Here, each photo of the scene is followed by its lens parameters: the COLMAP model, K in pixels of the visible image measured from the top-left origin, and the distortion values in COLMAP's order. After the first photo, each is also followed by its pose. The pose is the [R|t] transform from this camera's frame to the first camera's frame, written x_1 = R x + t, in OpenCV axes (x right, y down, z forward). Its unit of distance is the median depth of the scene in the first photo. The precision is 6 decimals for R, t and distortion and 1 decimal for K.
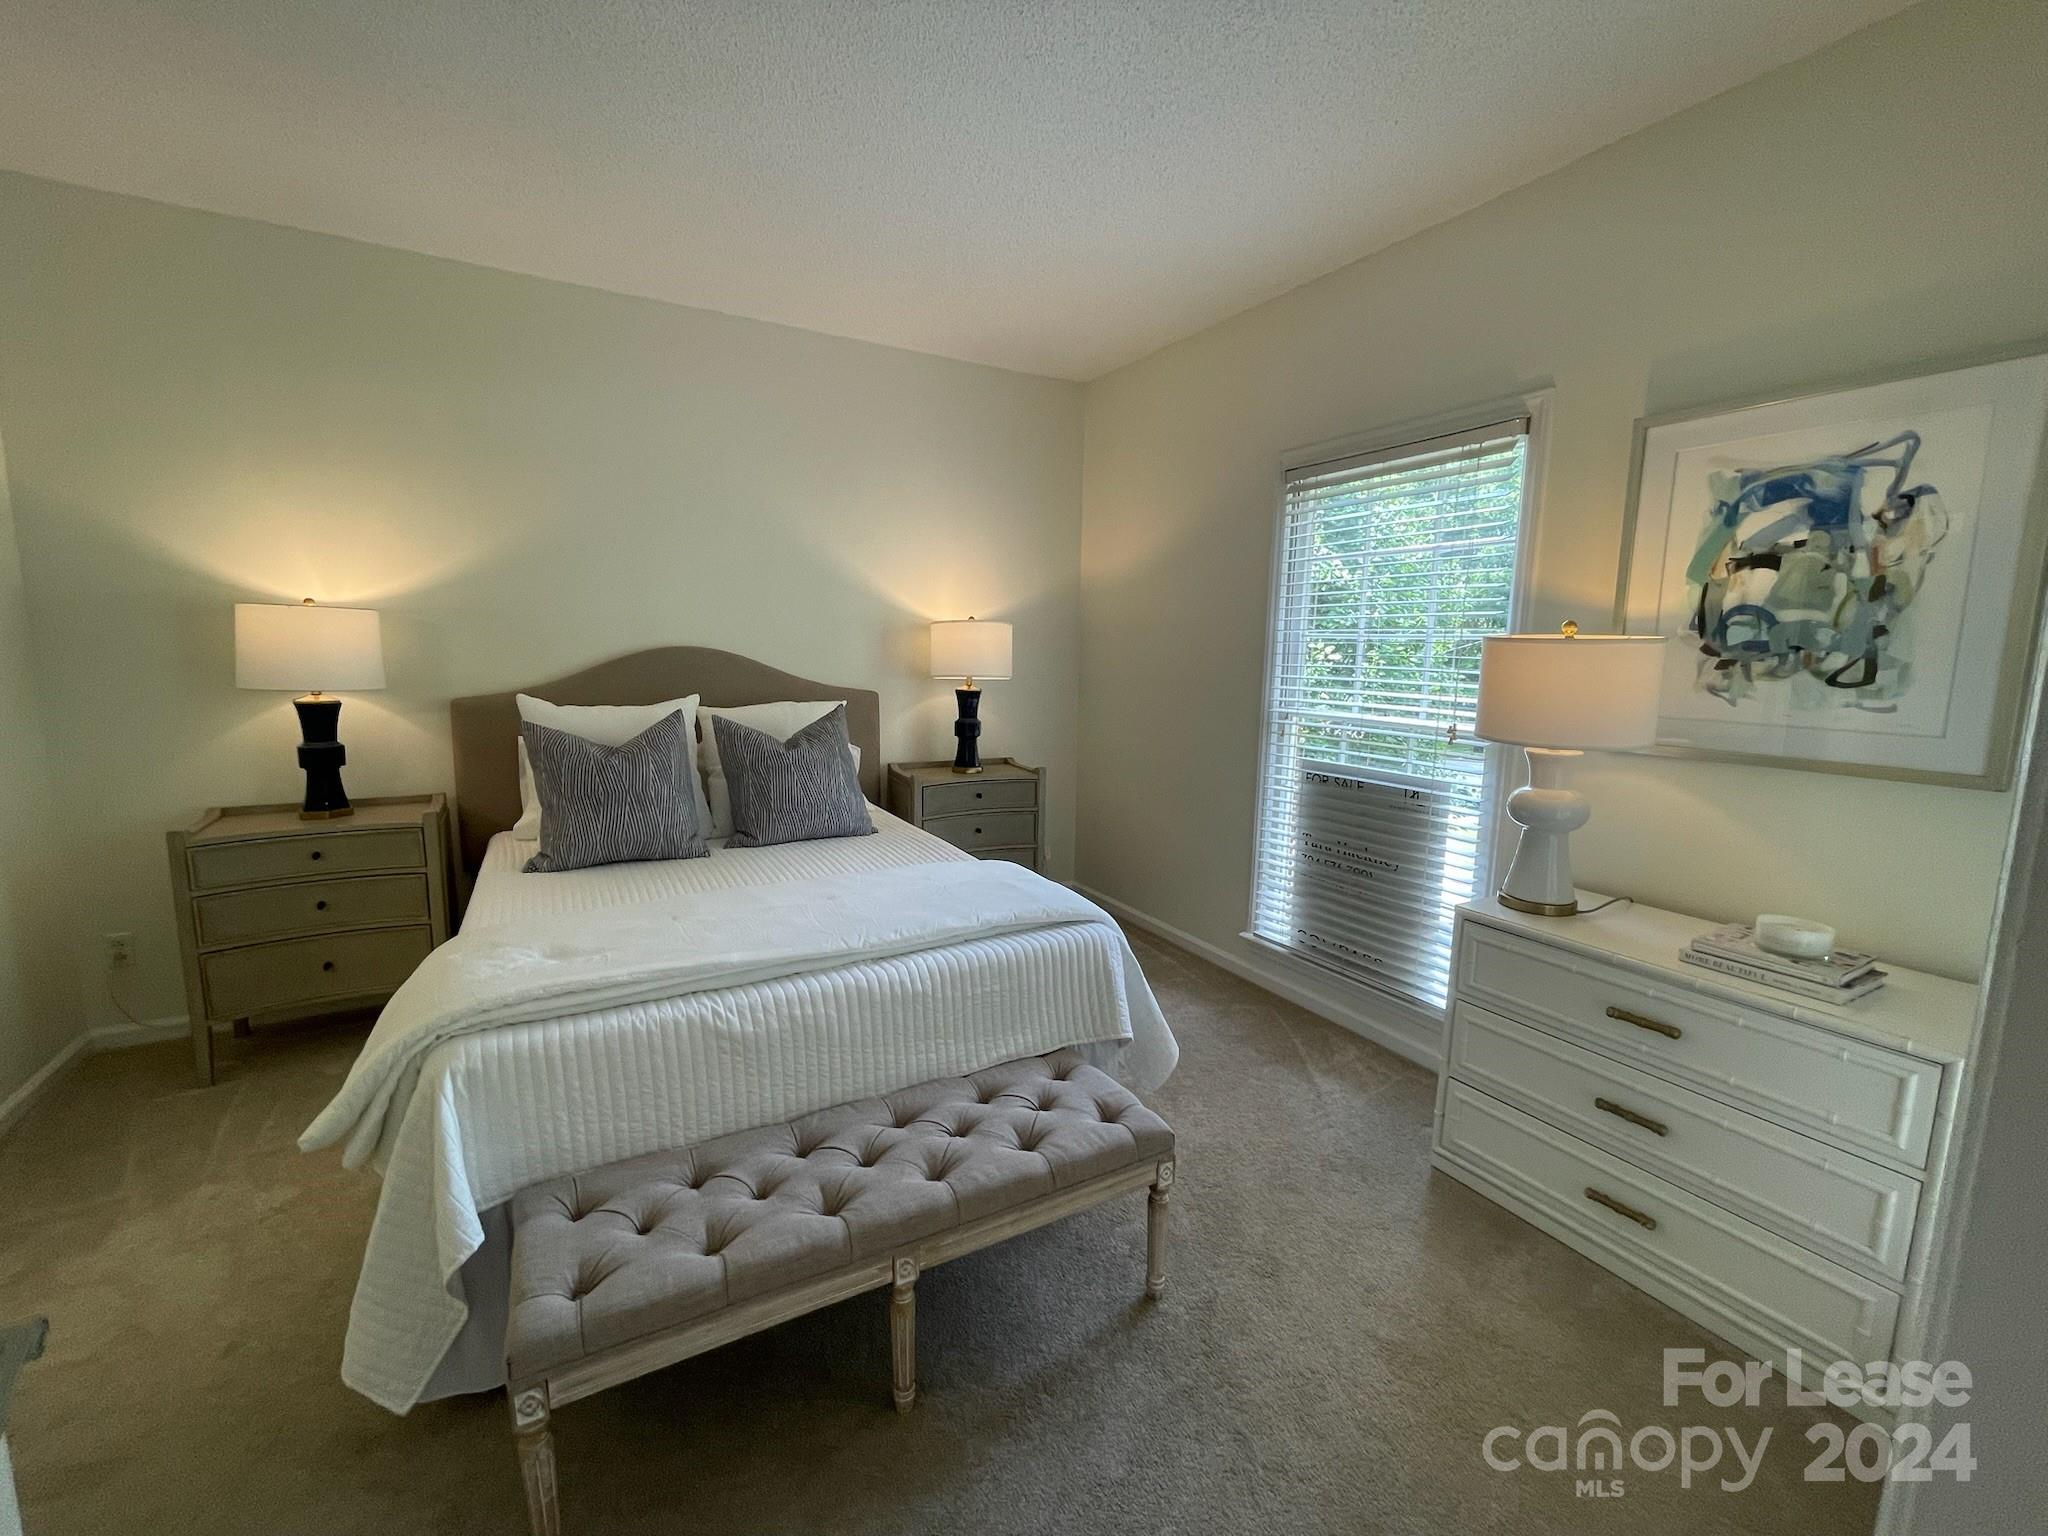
lens RADIAL K [[830.1, 0, 1022.8], [0, 830.1, 766.9], [0, 0, 1]] dist [-0.005096, 0.000476]
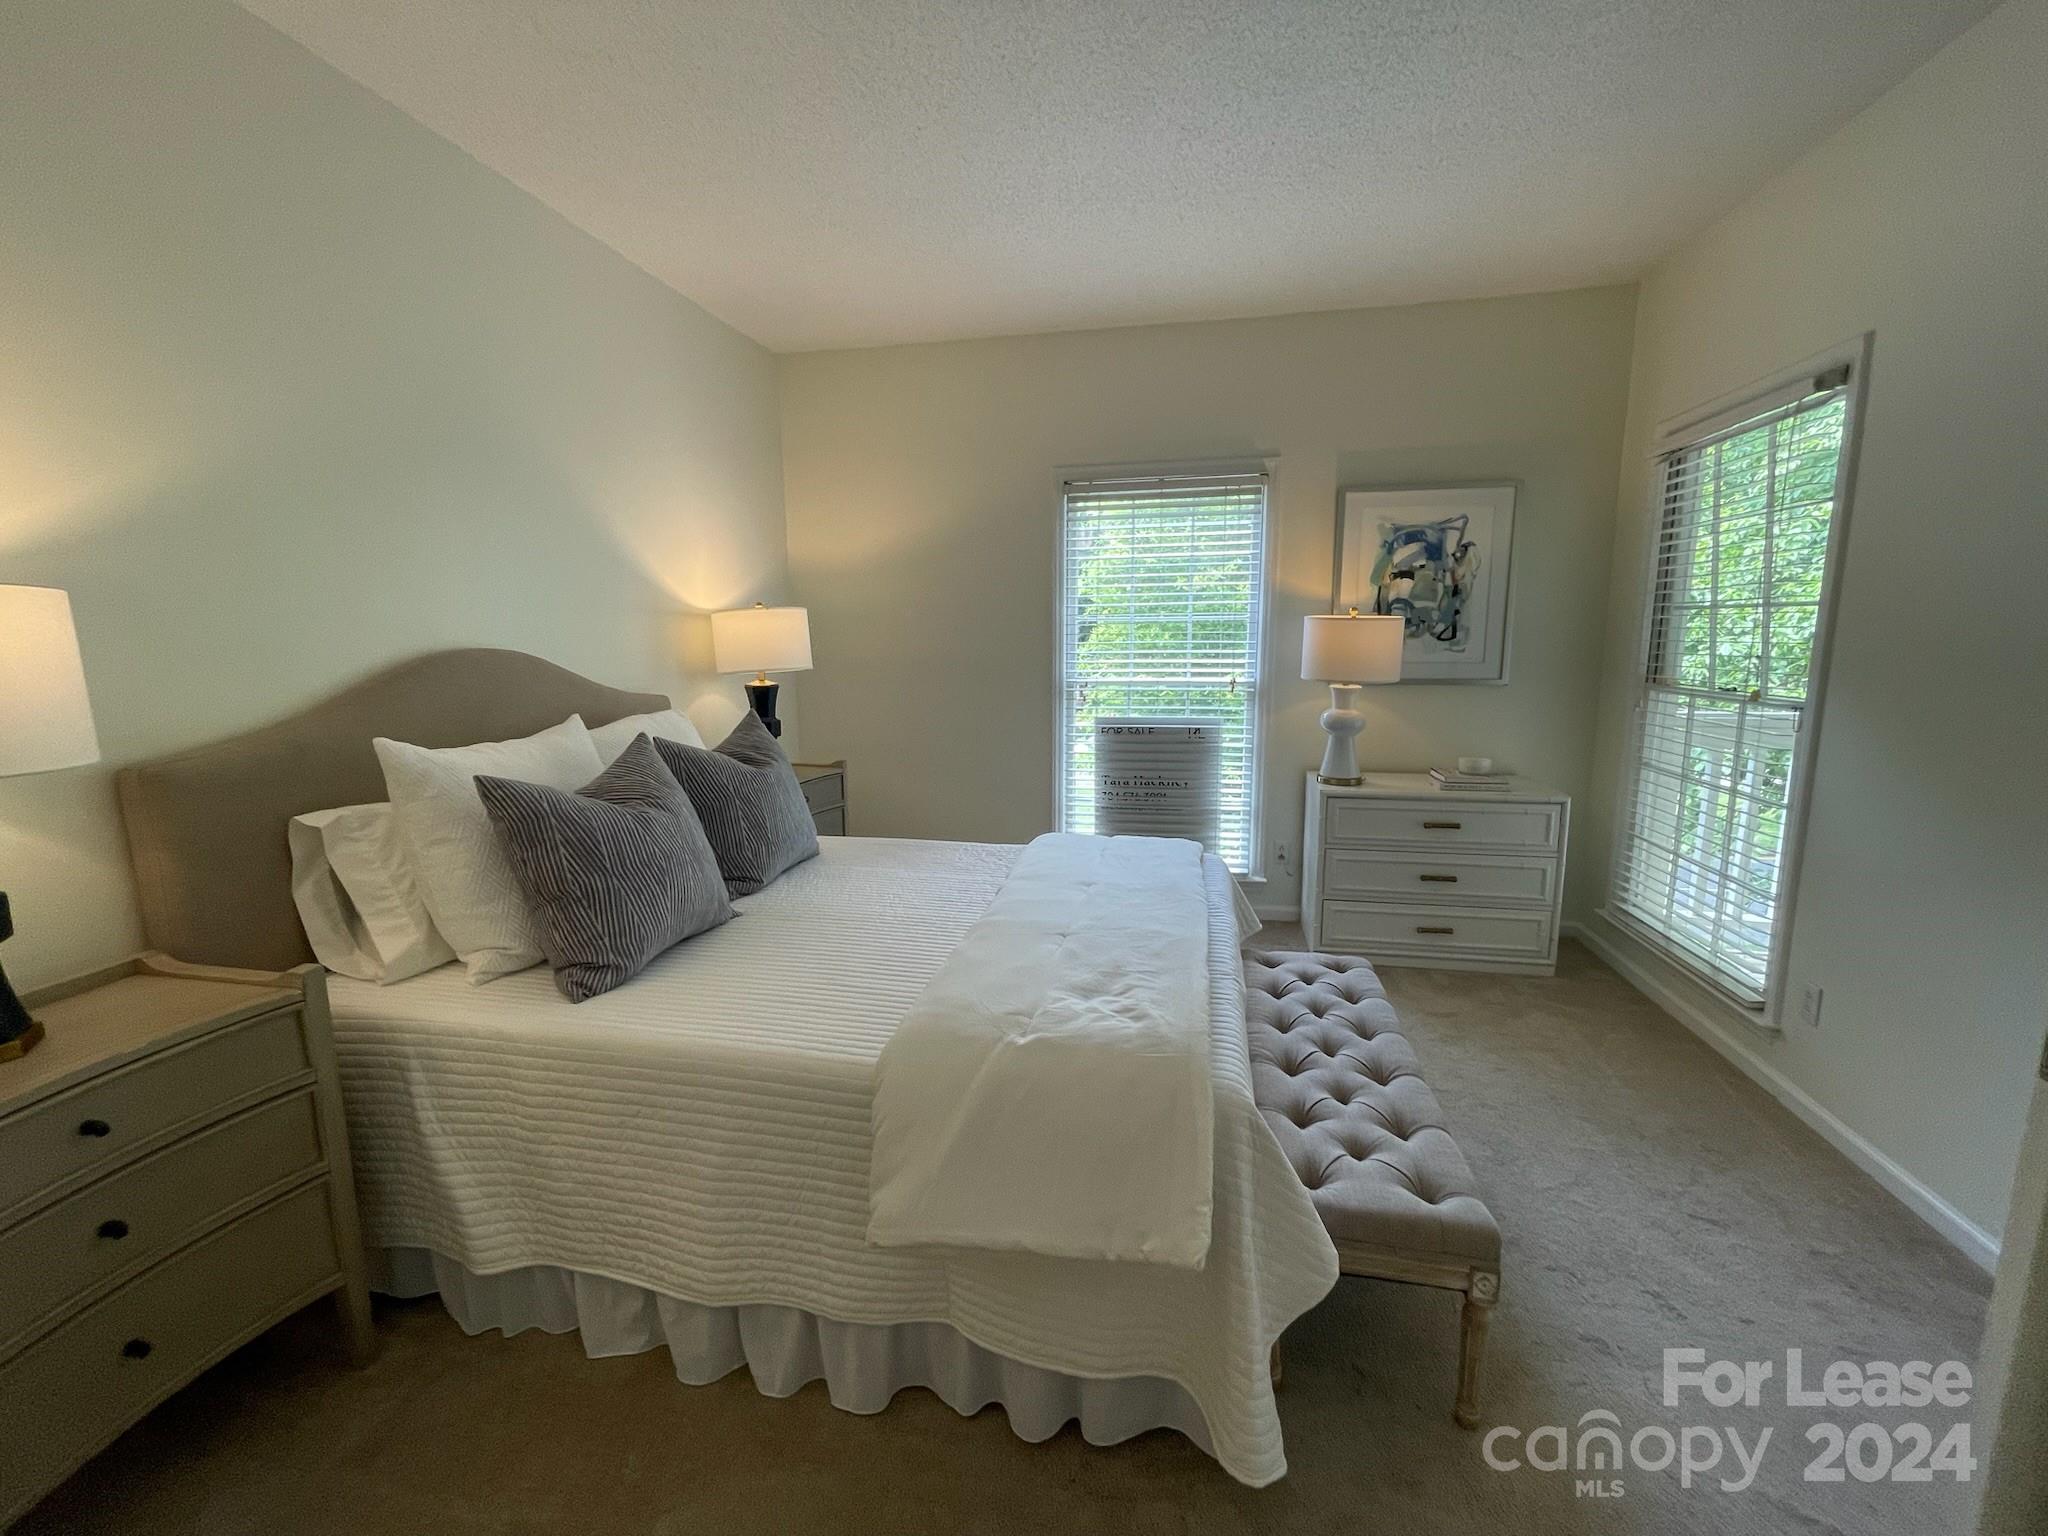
lens RADIAL K [[830.1, 0, 1019.4], [0, 830.1, 763.5], [0, 0, 1]] dist [-0.005096, 0.000476]
pose [[0.662986, -0.144291, 0.734595, -1.122302], [0.130028, 0.988530, 0.076817, -0.086162], [-0.737253, 0.044589, 0.674144, 0.405876]]
